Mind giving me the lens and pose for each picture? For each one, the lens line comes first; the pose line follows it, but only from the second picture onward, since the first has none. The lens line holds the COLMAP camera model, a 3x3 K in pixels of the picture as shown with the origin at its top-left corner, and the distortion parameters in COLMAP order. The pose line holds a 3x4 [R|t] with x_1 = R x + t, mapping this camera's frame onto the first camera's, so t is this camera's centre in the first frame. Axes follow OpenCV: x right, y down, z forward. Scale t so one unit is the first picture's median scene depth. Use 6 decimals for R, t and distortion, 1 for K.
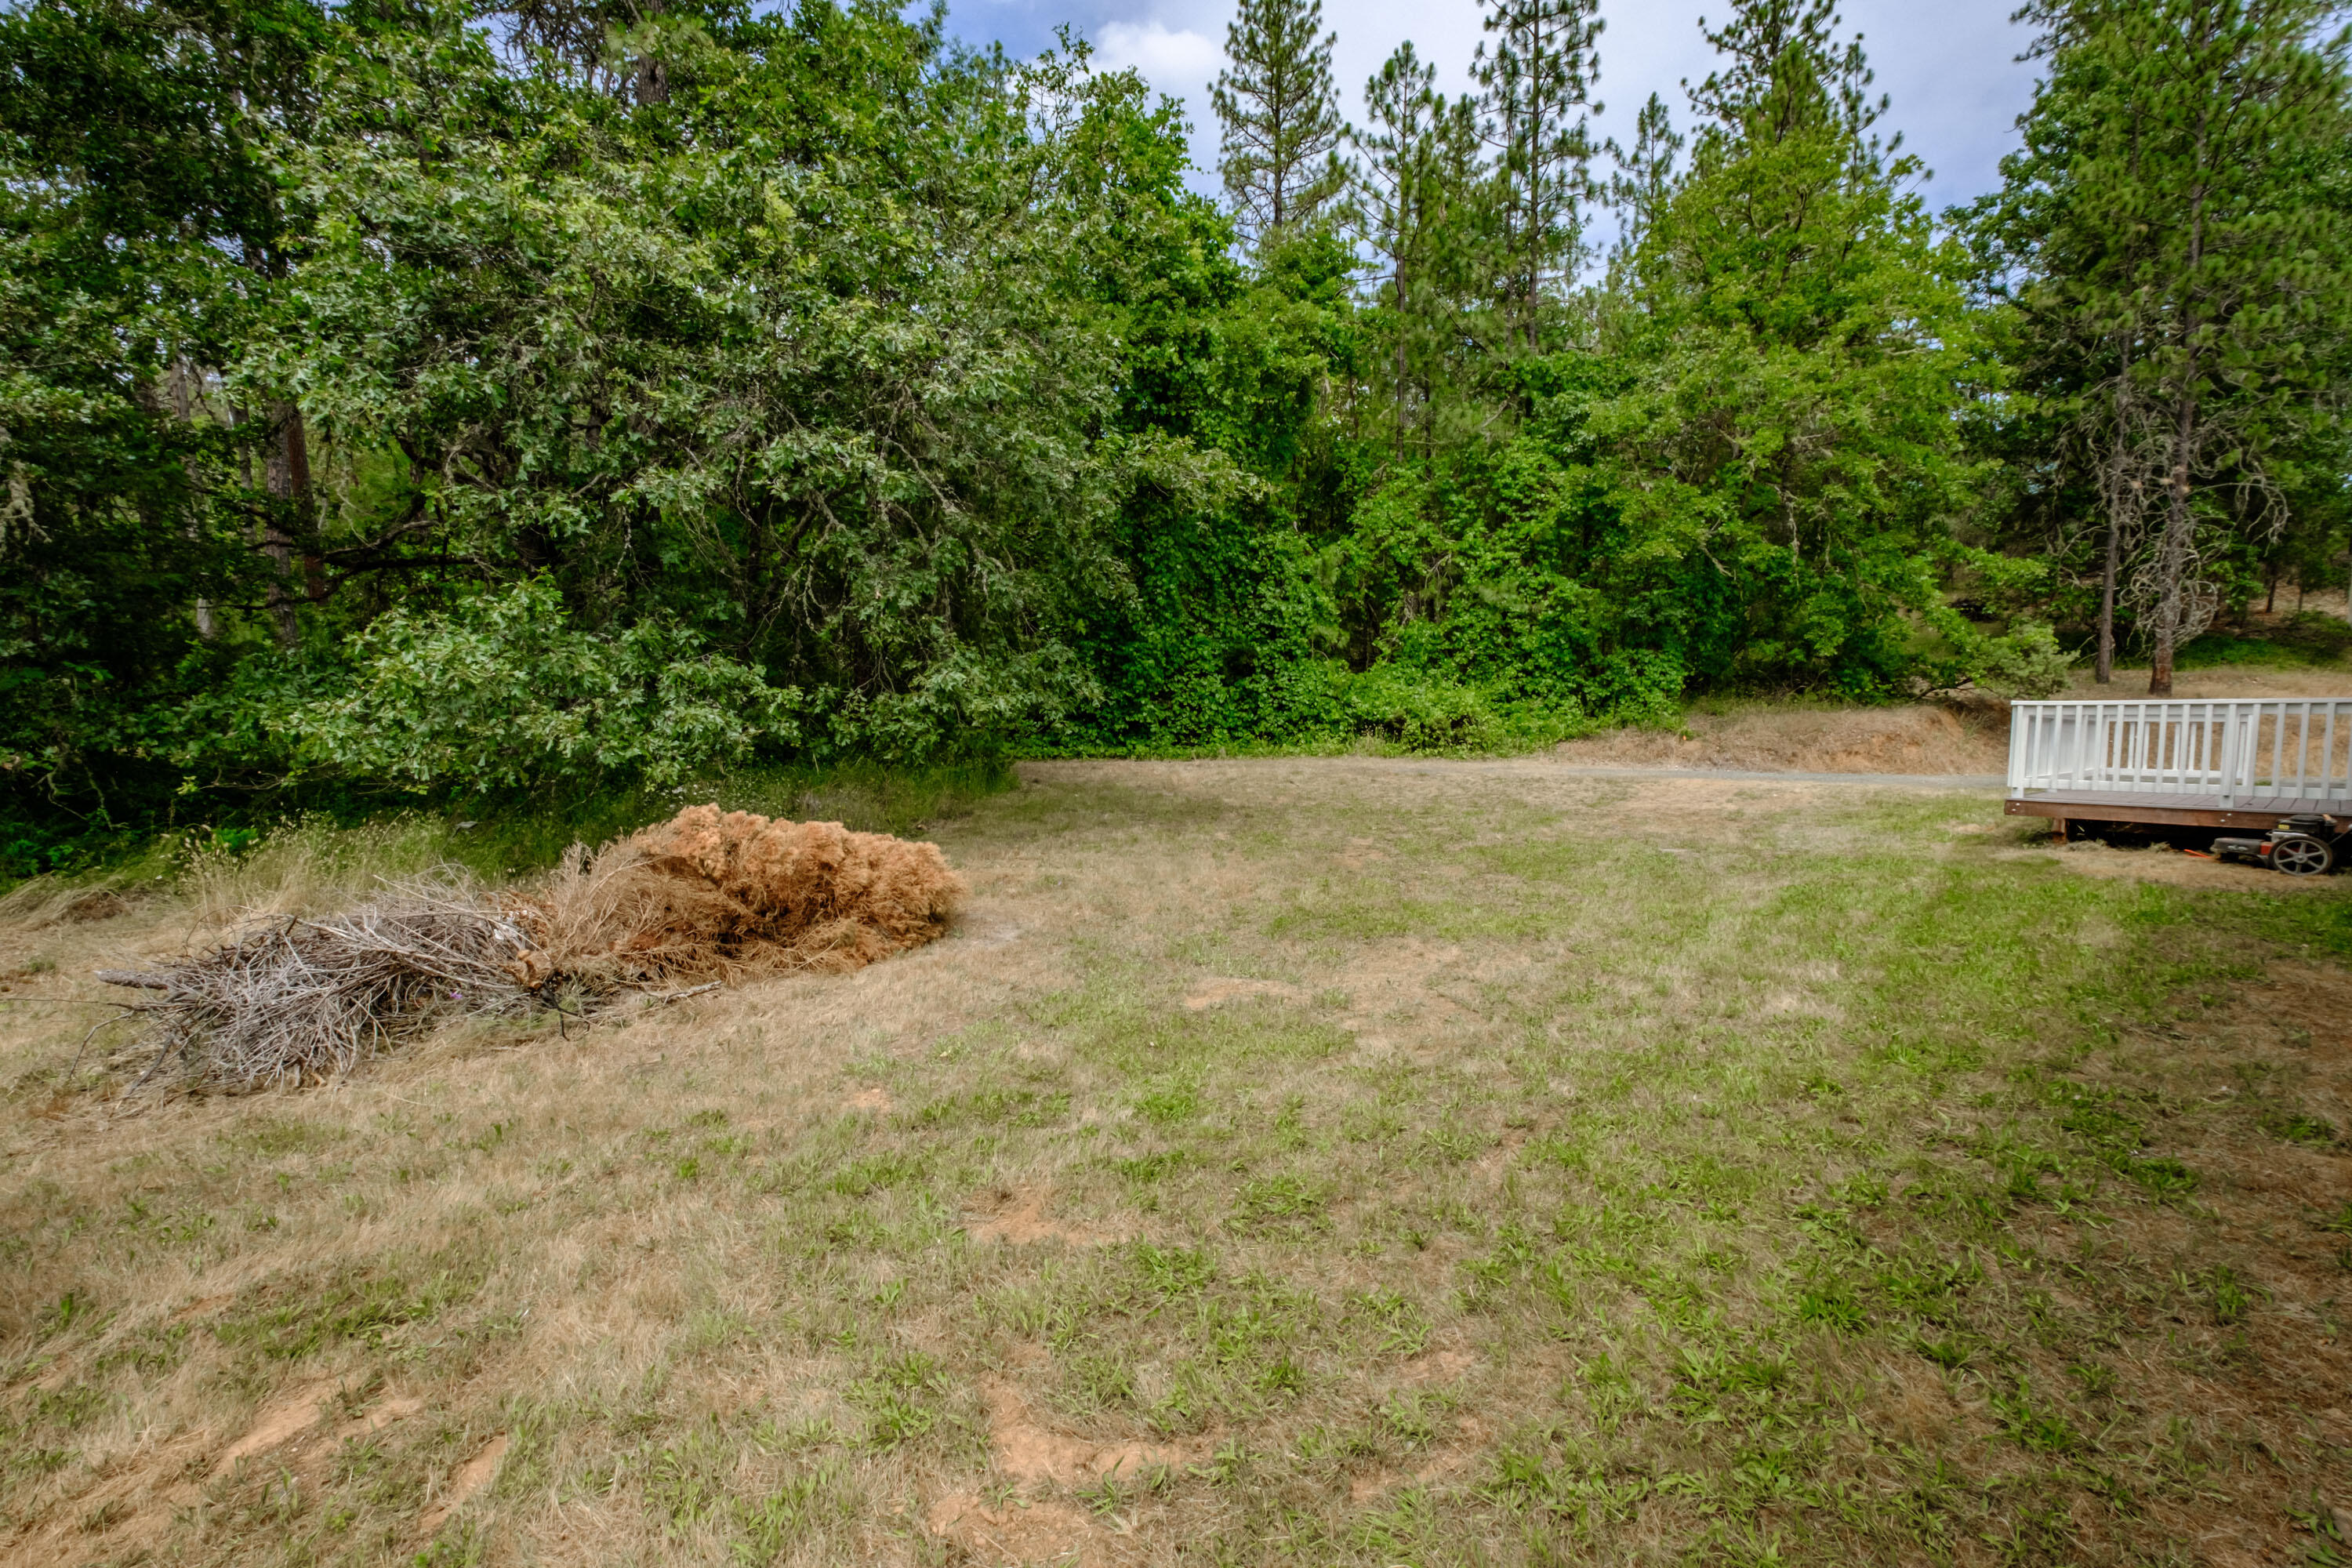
lens RADIAL K [[1012.3, 0, 1162.4], [0, 1012.3, 784.7], [0, 0, 1]] dist [-0.008785, 0.002073]
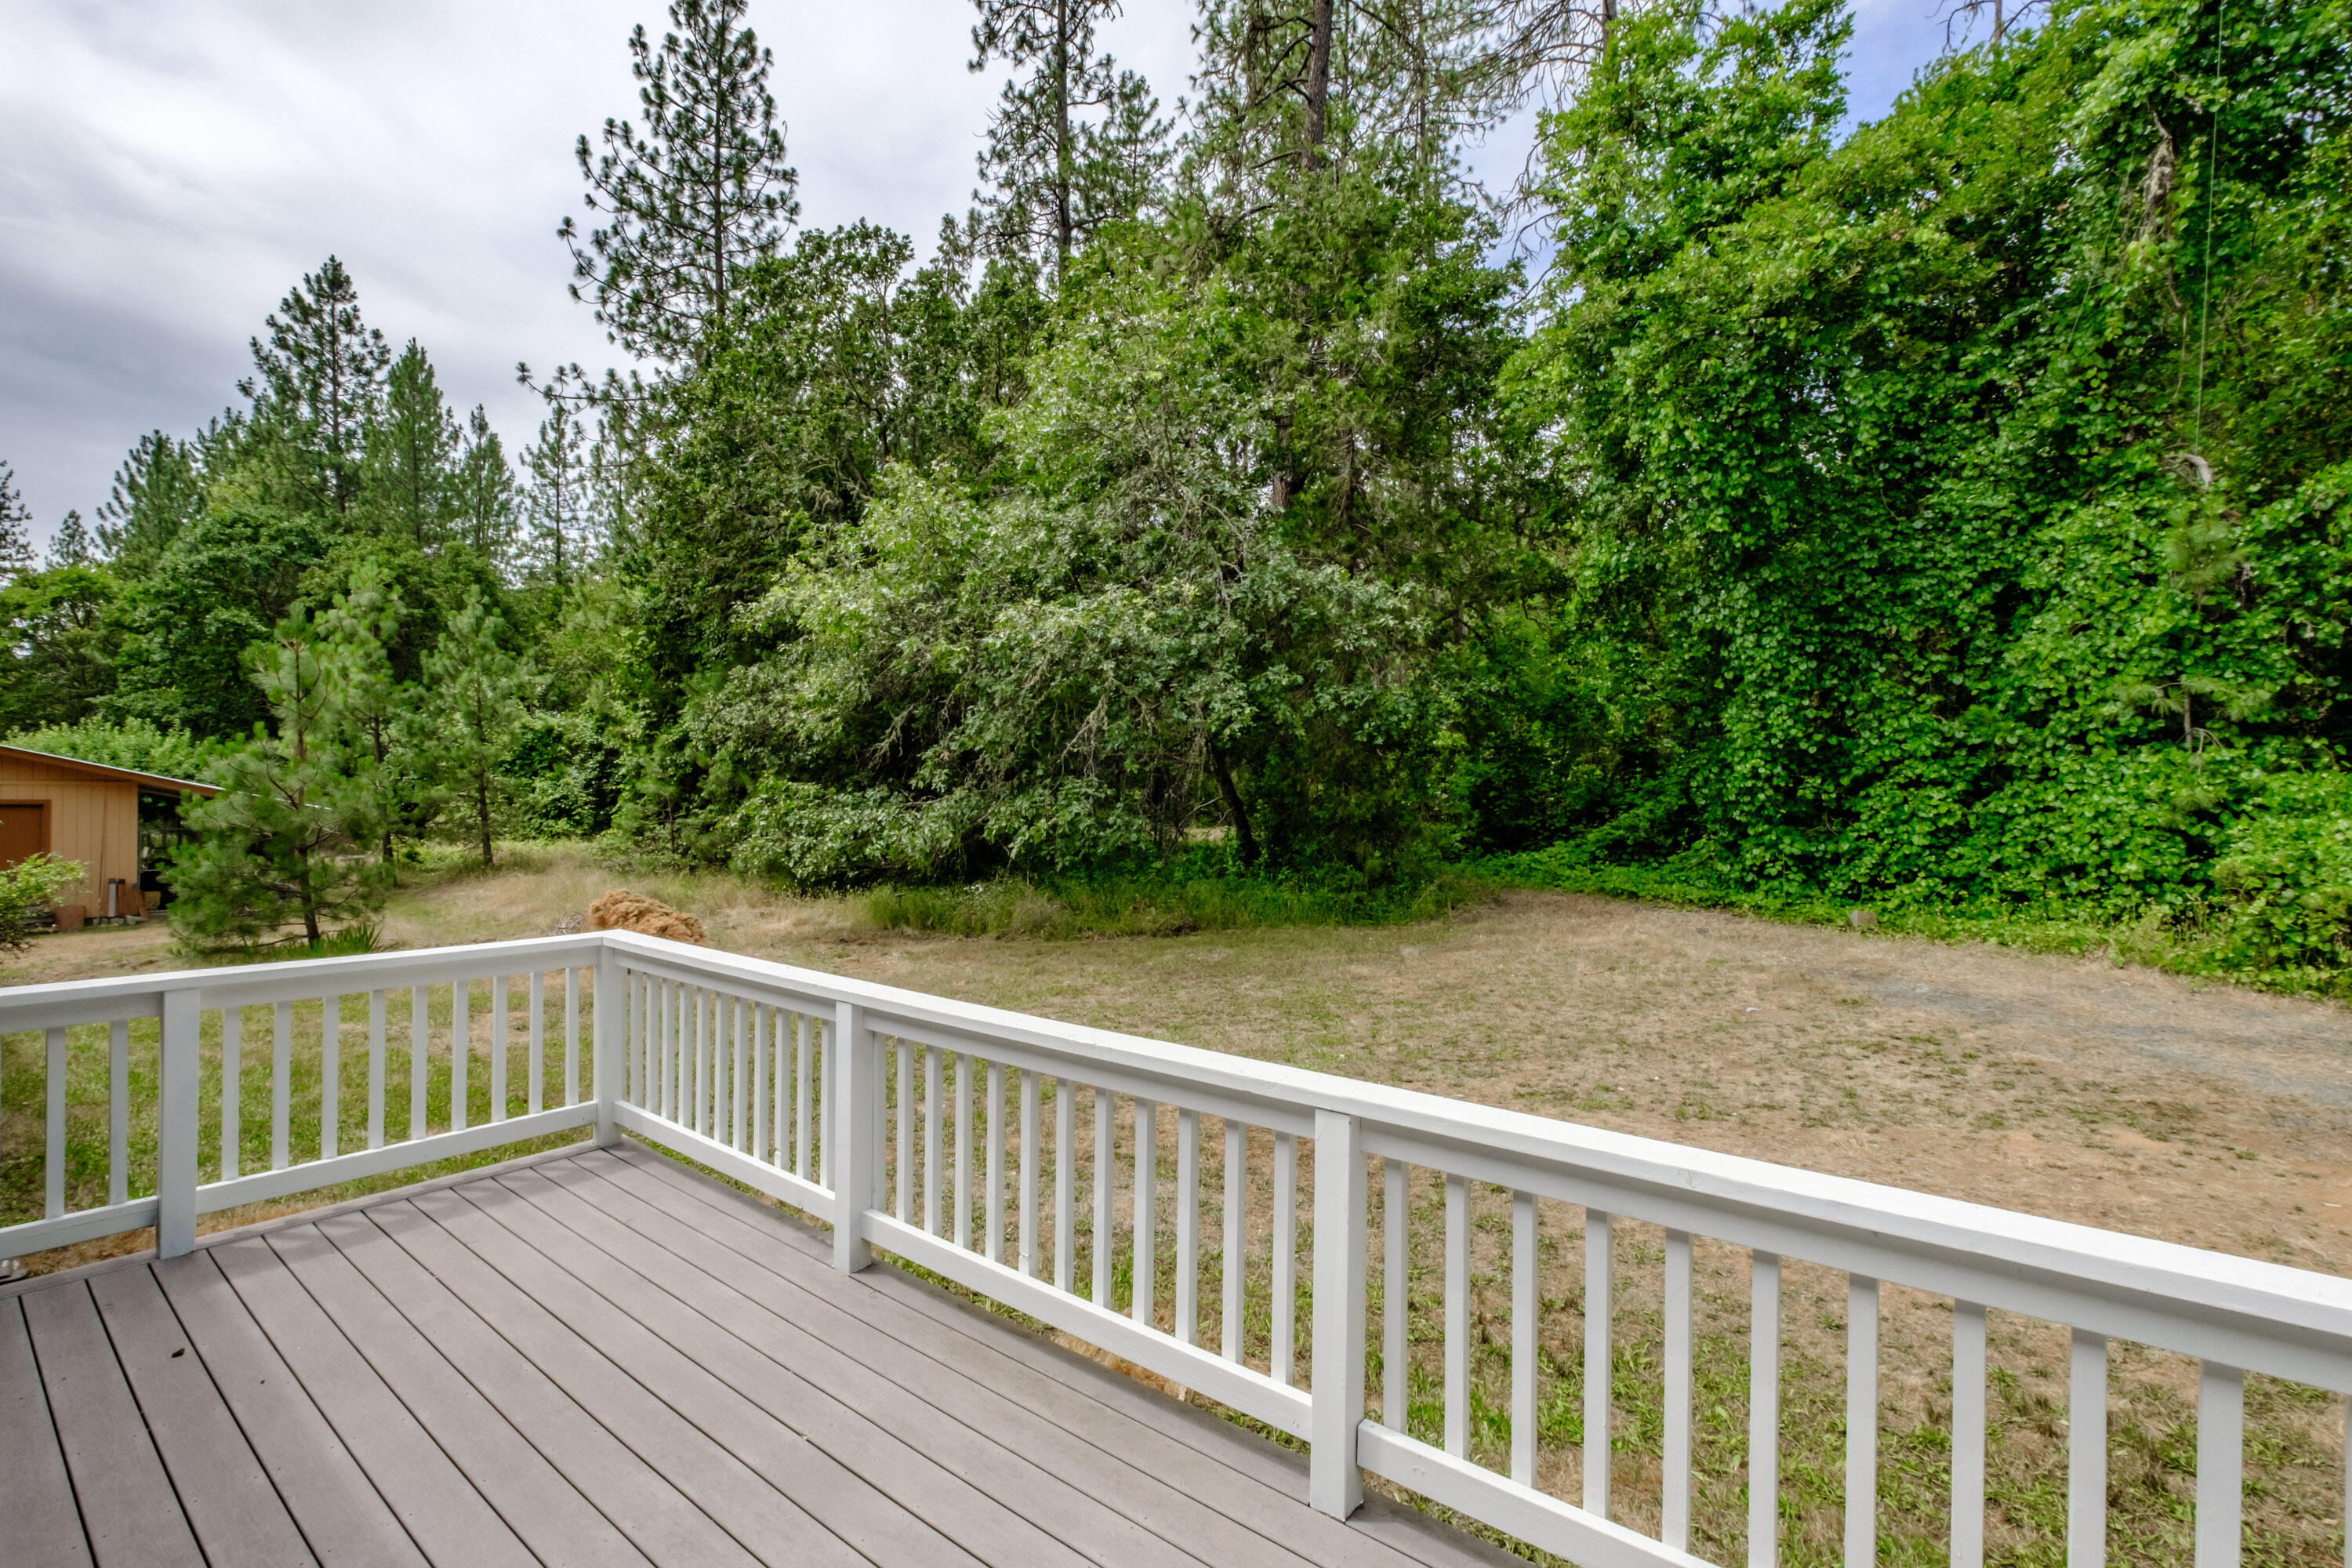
lens RADIAL K [[1012.3, 0, 1127.5], [0, 1012.3, 790.7], [0, 0, 1]] dist [-0.008785, 0.002073]
pose [[0.182294, -0.005749, -0.983227, 0.524972], [-0.067498, 0.997551, -0.018347, -0.061696], [0.980925, 0.069711, 0.181459, 0.440326]]
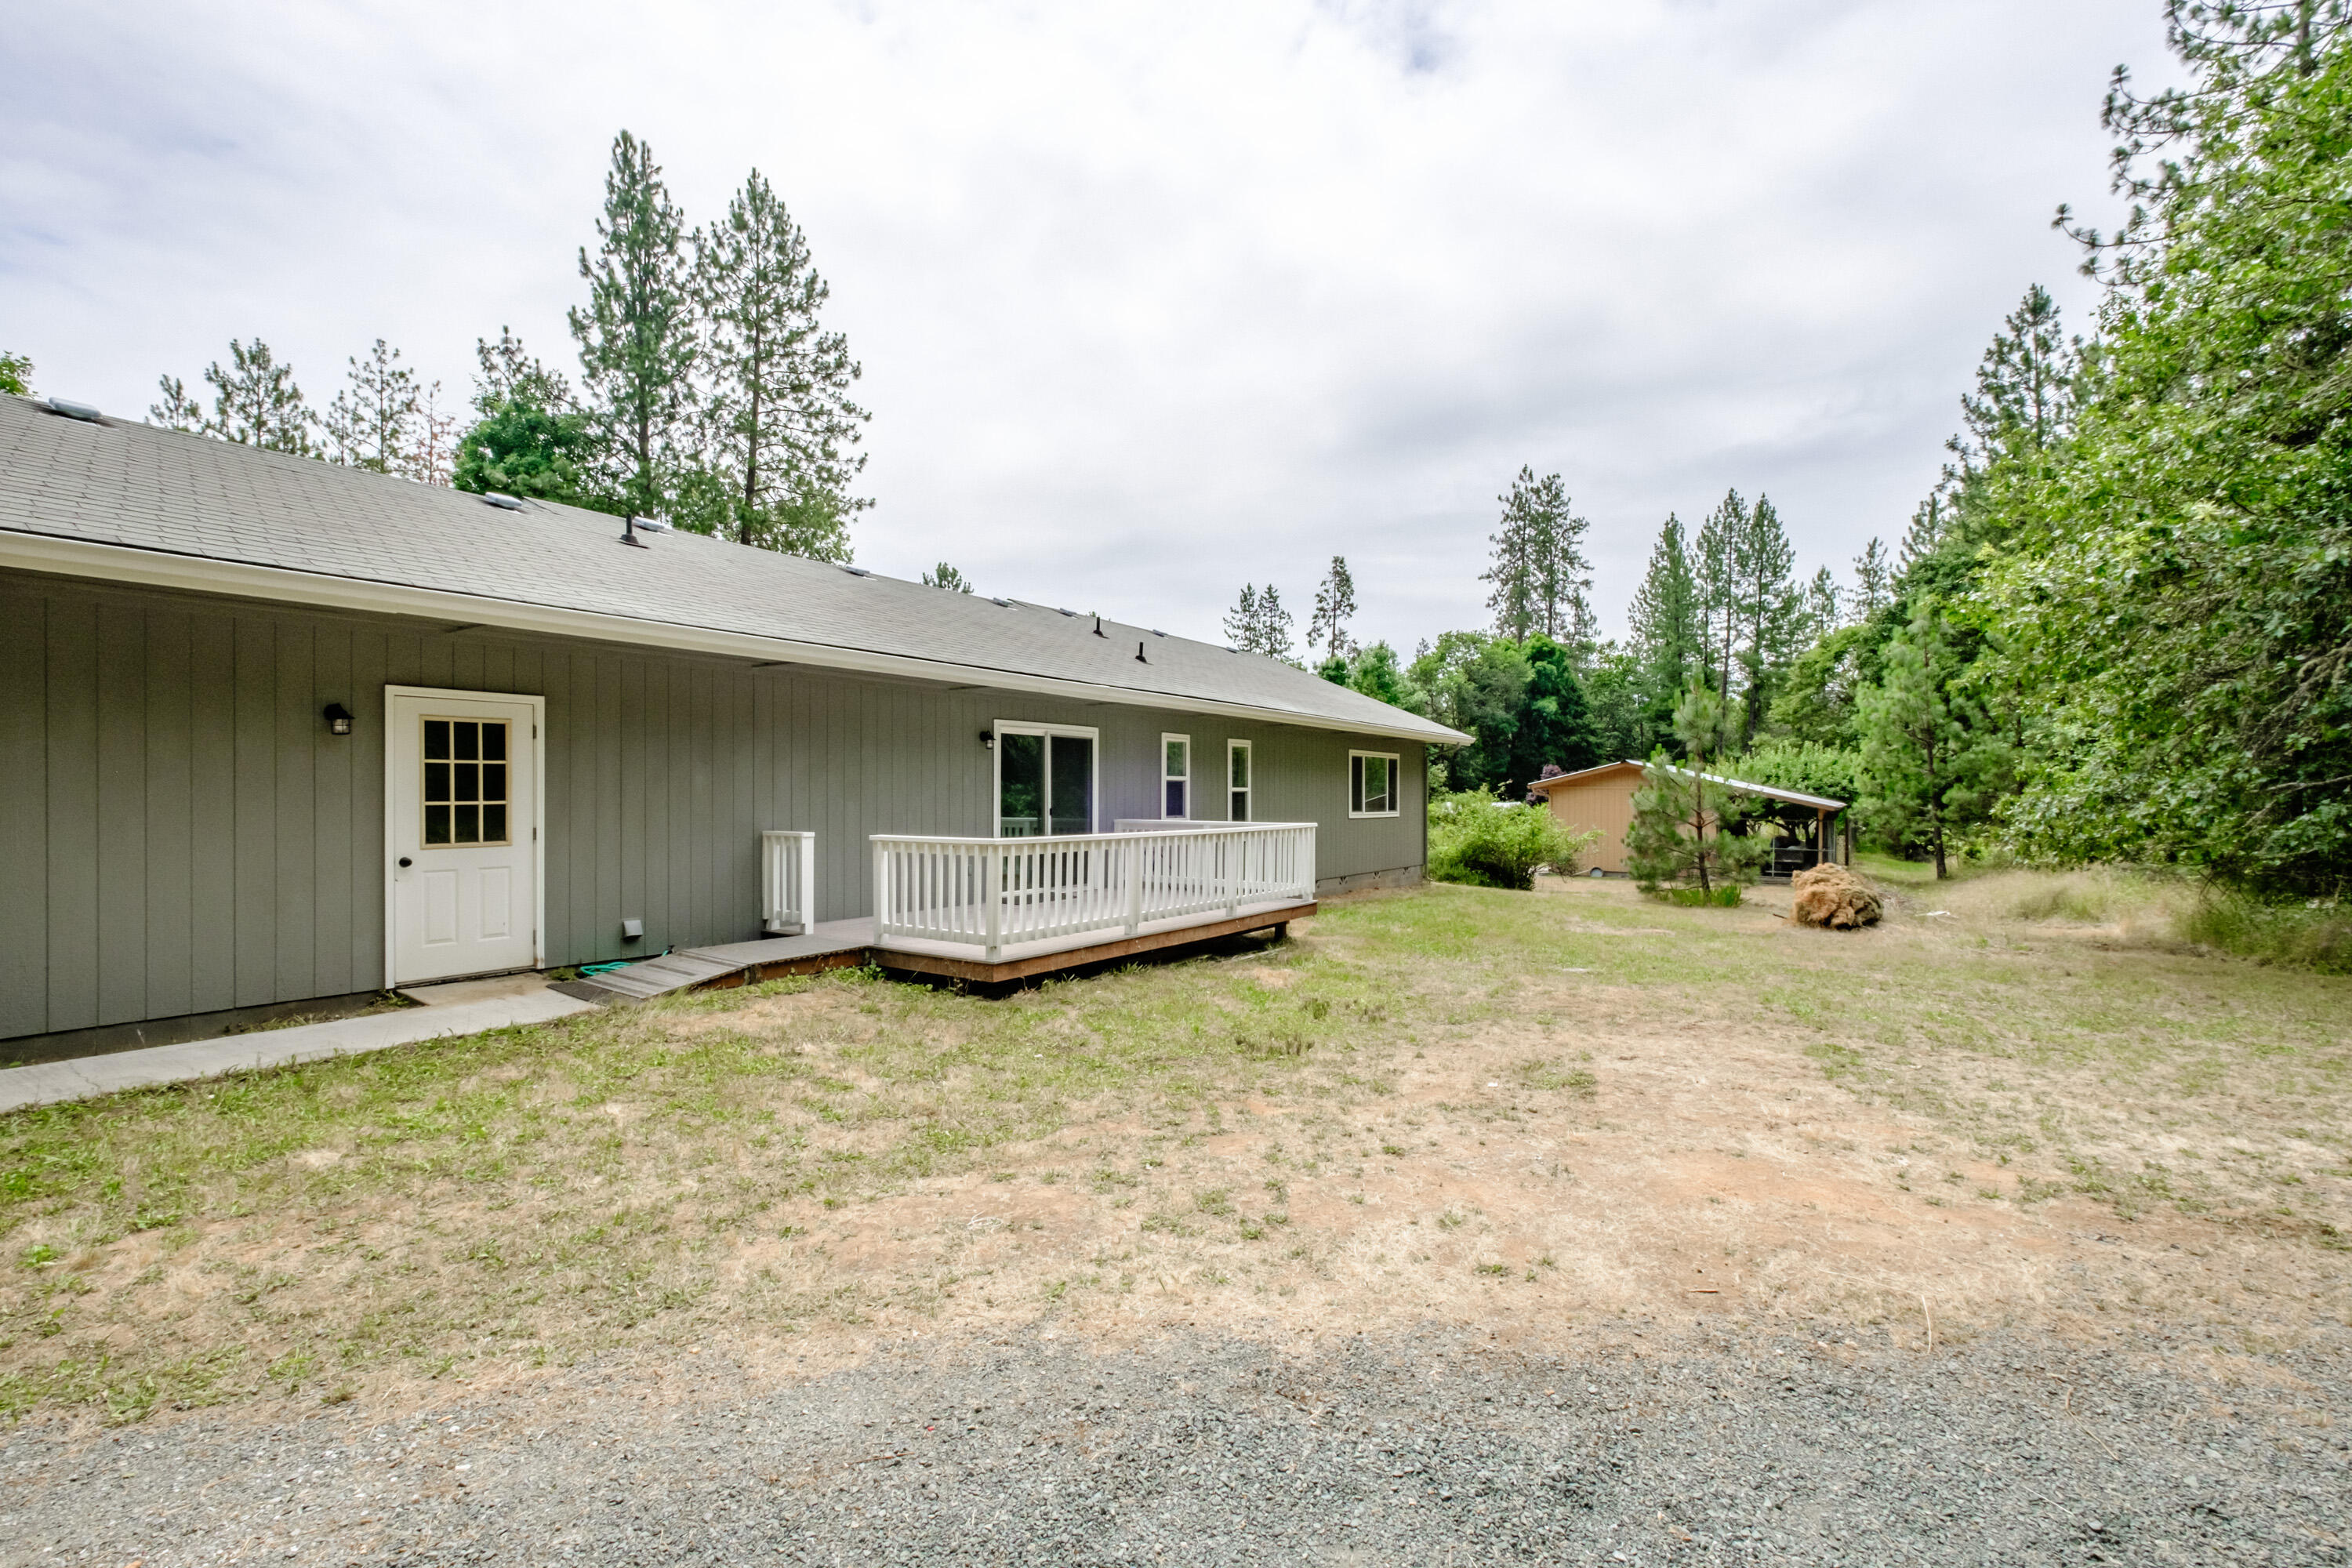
lens RADIAL K [[1012.3, 0, 1157.7], [0, 1012.3, 810.0], [0, 0, 1]] dist [-0.008785, 0.002073]
pose [[-0.970058, -0.007964, -0.242745, 0.531473], [-0.026517, 0.996960, 0.073259, -0.071858], [0.241423, 0.077503, -0.967320, 0.849186]]
